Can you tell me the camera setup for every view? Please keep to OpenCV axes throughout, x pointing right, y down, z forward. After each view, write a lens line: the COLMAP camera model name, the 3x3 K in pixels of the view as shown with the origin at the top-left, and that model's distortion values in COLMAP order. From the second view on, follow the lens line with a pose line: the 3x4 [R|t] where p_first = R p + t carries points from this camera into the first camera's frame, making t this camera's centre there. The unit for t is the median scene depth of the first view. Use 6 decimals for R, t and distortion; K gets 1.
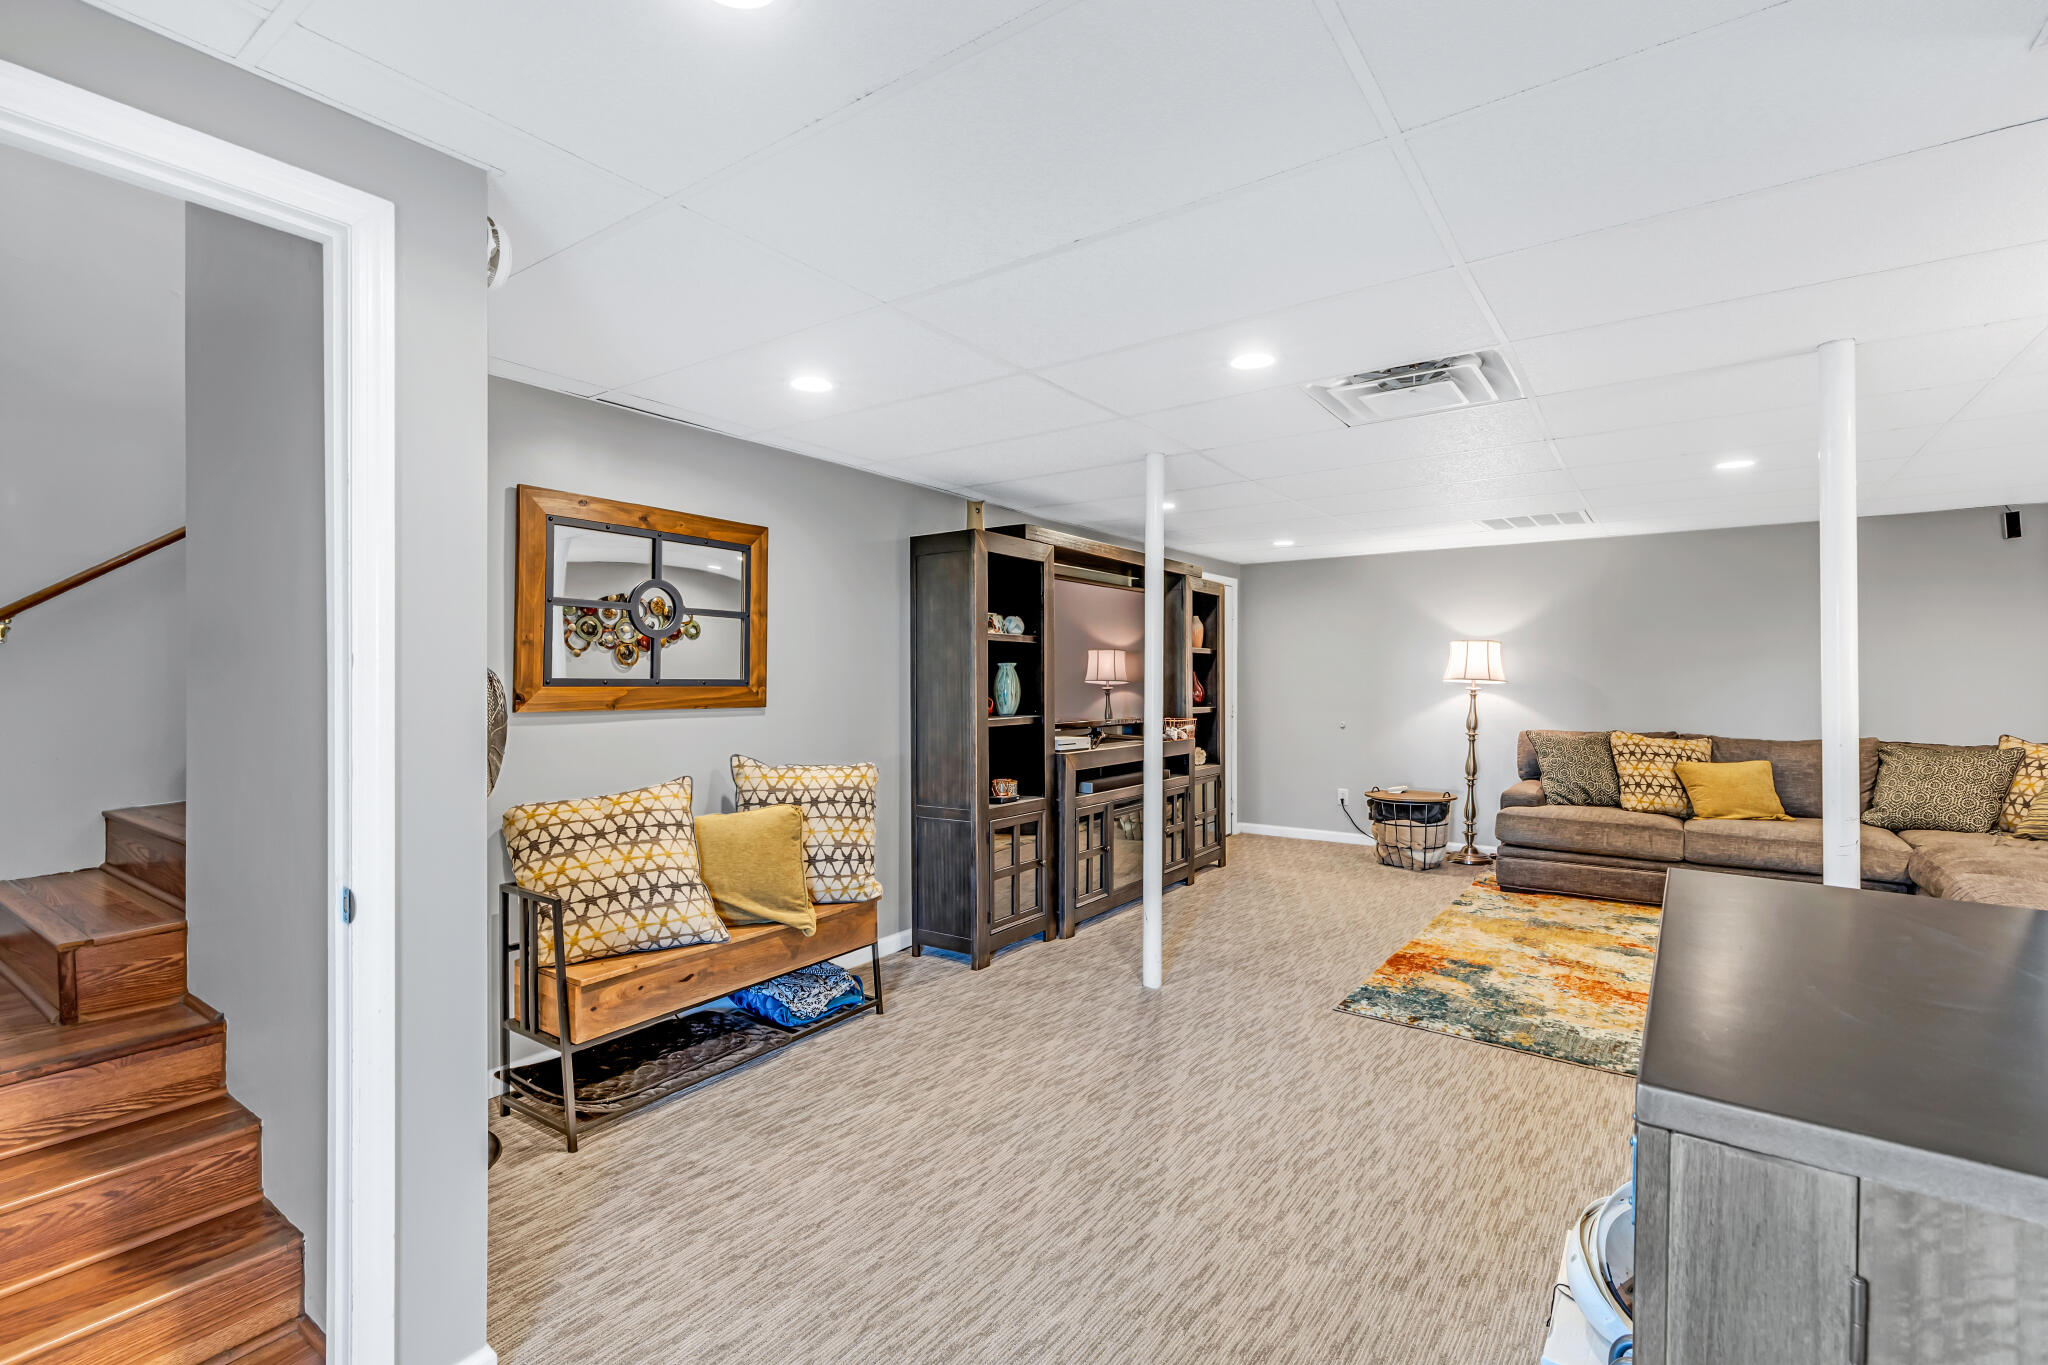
lens RADIAL K [[932.3, 0, 1030.7], [0, 932.3, 682.0], [0, 0, 1]] dist [0.000609, -0.001416]
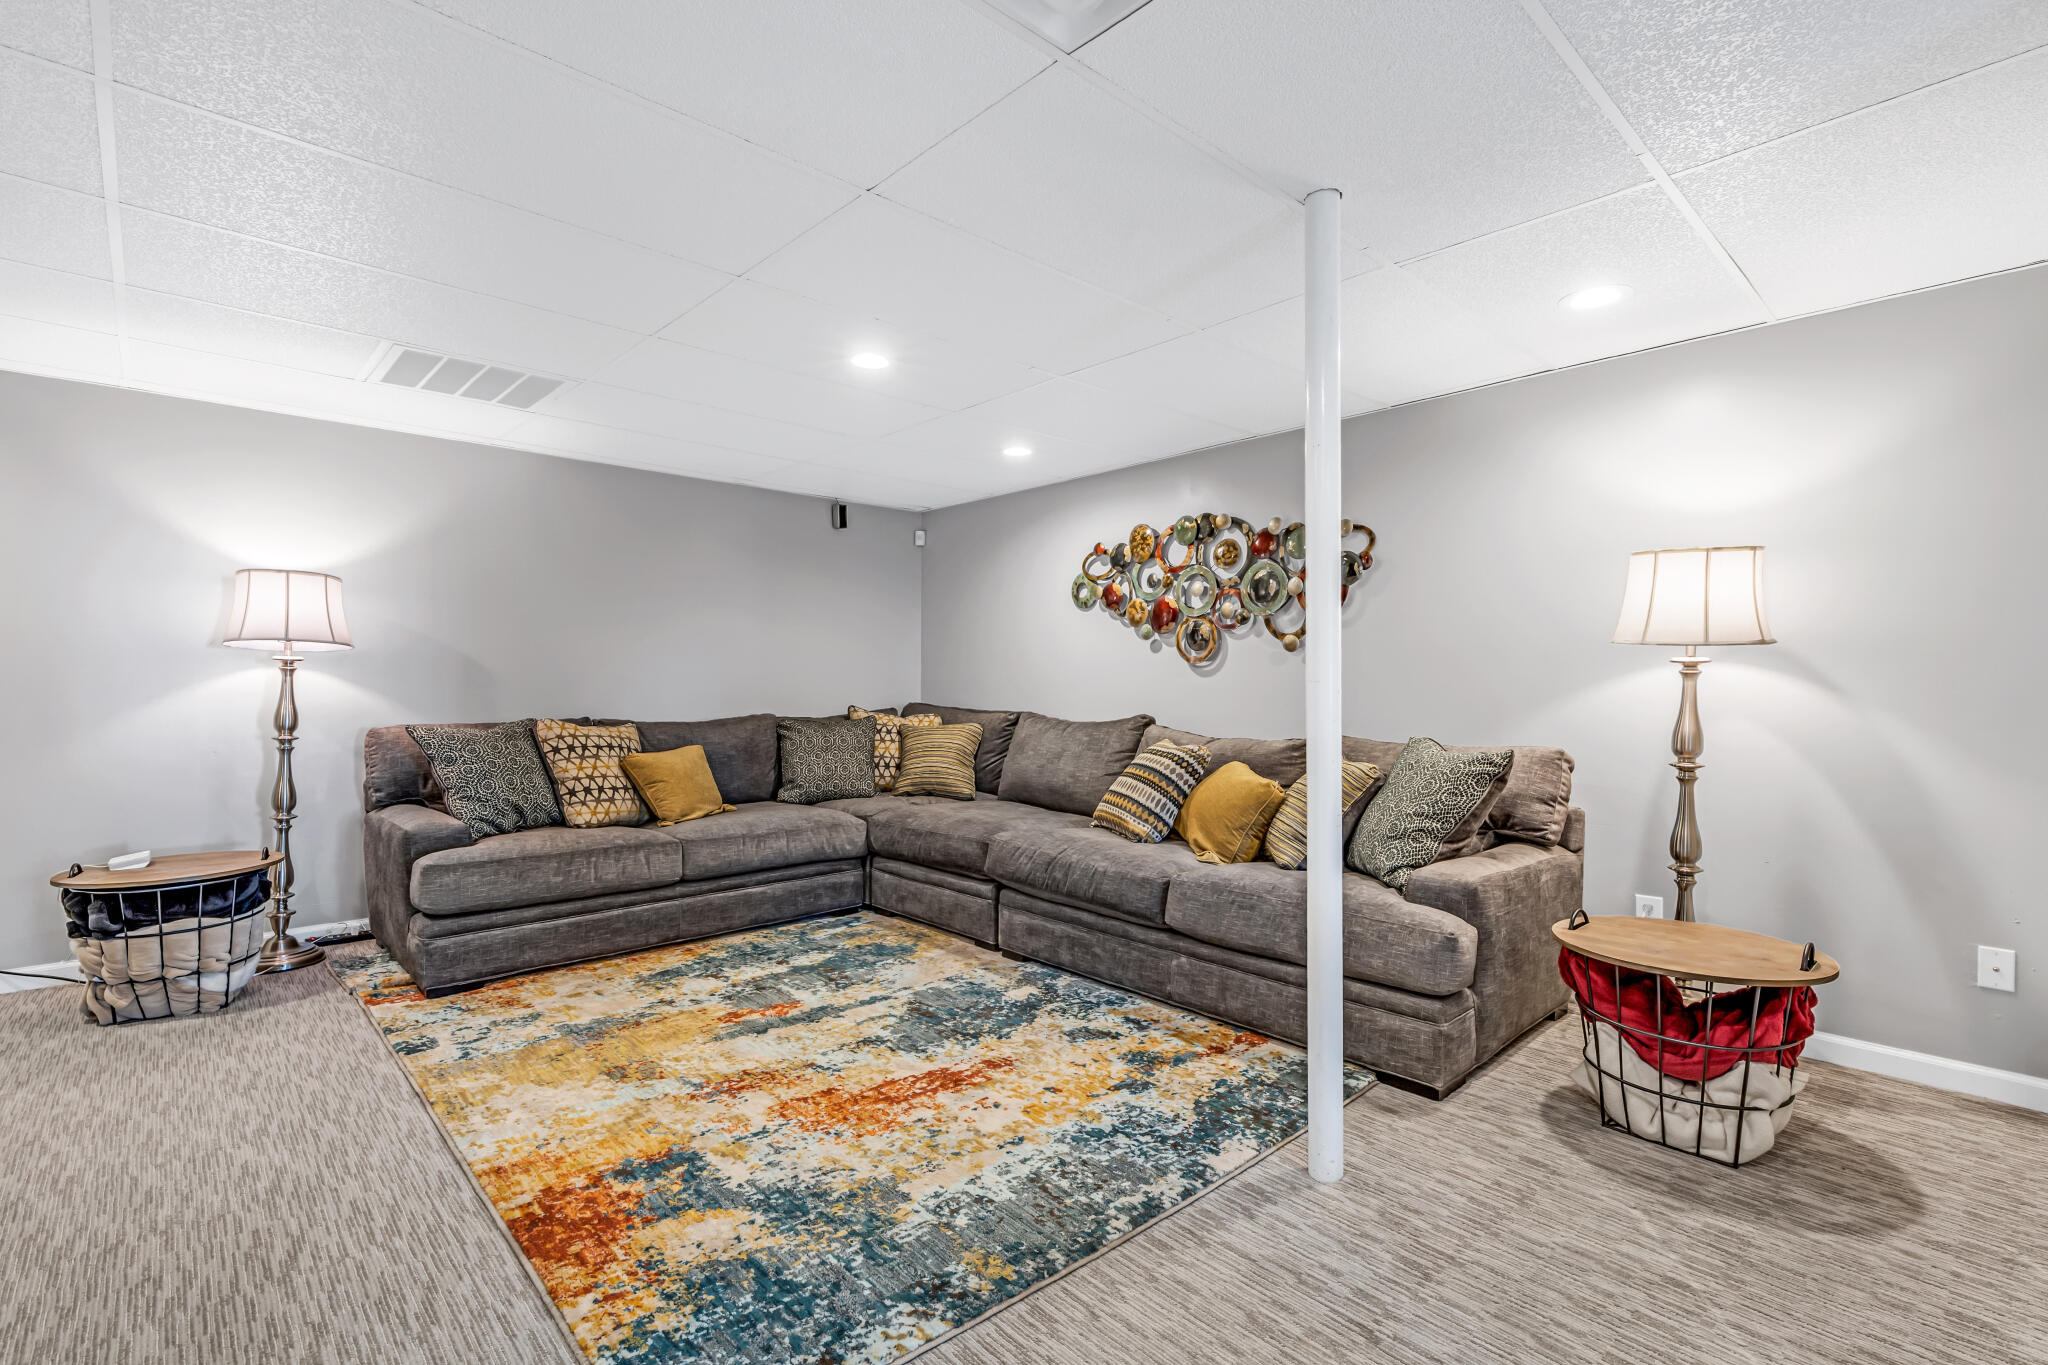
lens RADIAL K [[932.3, 0, 1021.0], [0, 932.3, 687.9], [0, 0, 1]] dist [0.000609, -0.001416]
pose [[0.193798, -0.004870, 0.981029, 0.004845], [0.004911, 0.999980, 0.003994, 0.030288], [-0.981029, 0.004044, 0.193818, 0.548442]]
